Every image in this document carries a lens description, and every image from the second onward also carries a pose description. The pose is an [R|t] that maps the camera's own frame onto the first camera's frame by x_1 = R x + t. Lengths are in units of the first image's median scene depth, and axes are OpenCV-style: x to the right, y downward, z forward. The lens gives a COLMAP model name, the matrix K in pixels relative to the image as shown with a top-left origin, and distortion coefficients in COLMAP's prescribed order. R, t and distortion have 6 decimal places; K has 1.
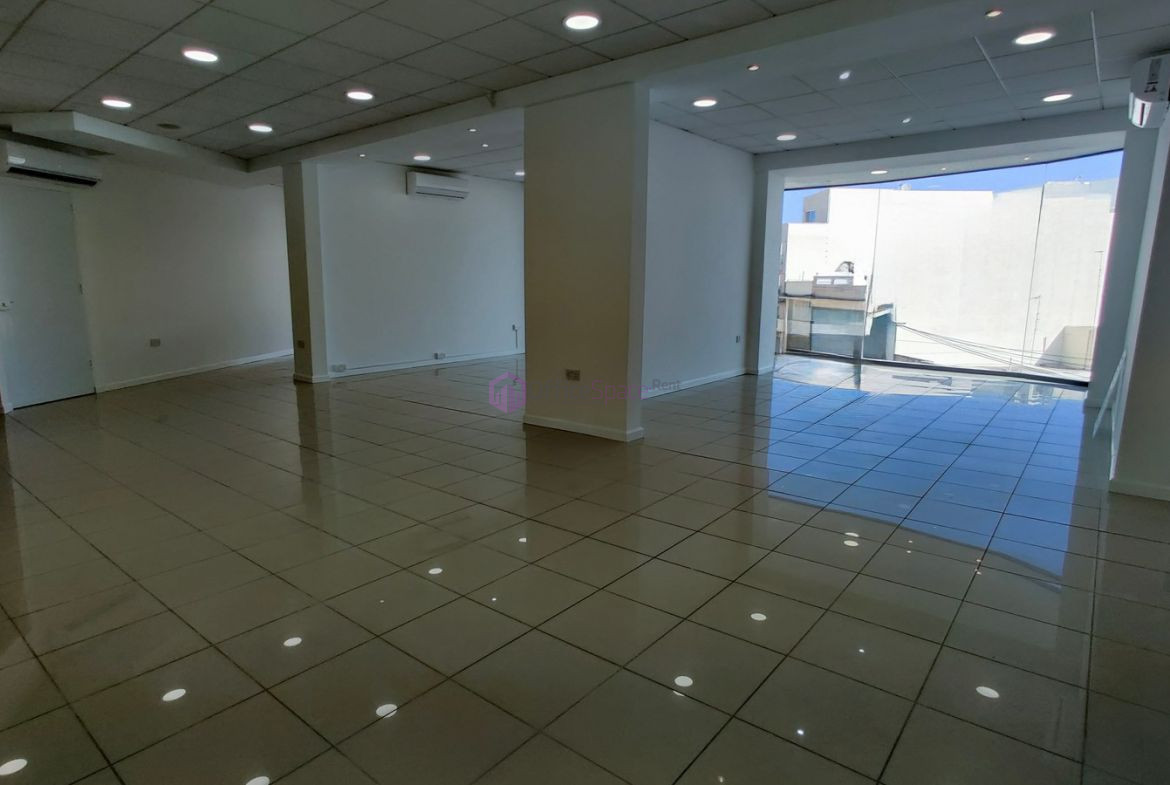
lens RADIAL K [[642.6, 0, 585.0], [0, 642.6, 392.5], [0, 0, 1]] dist [-0.024152, 0.035674]
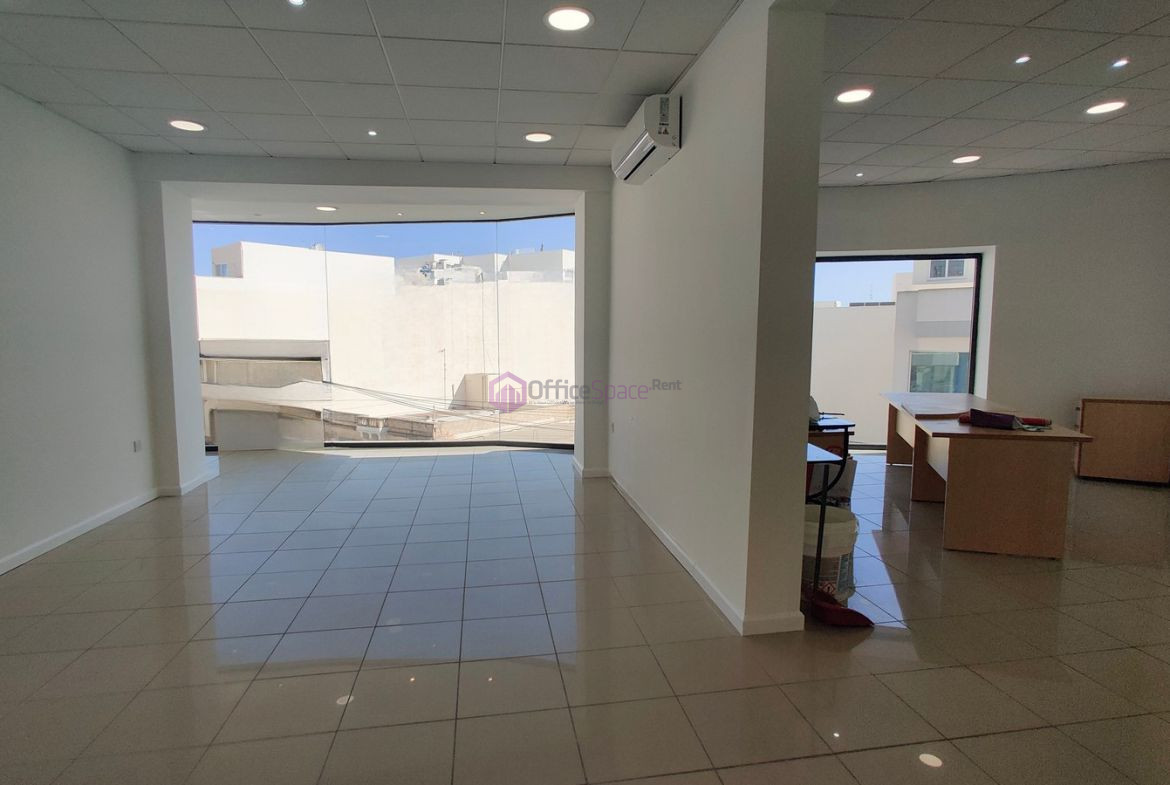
lens RADIAL K [[642.6, 0, 585.0], [0, 642.6, 392.5], [0, 0, 1]] dist [-0.024152, 0.035674]
pose [[0.666737, -0.076072, 0.741400, 0.071057], [0.140365, 0.989792, -0.024671, -0.056338], [-0.731956, 0.120515, 0.670609, 0.257905]]
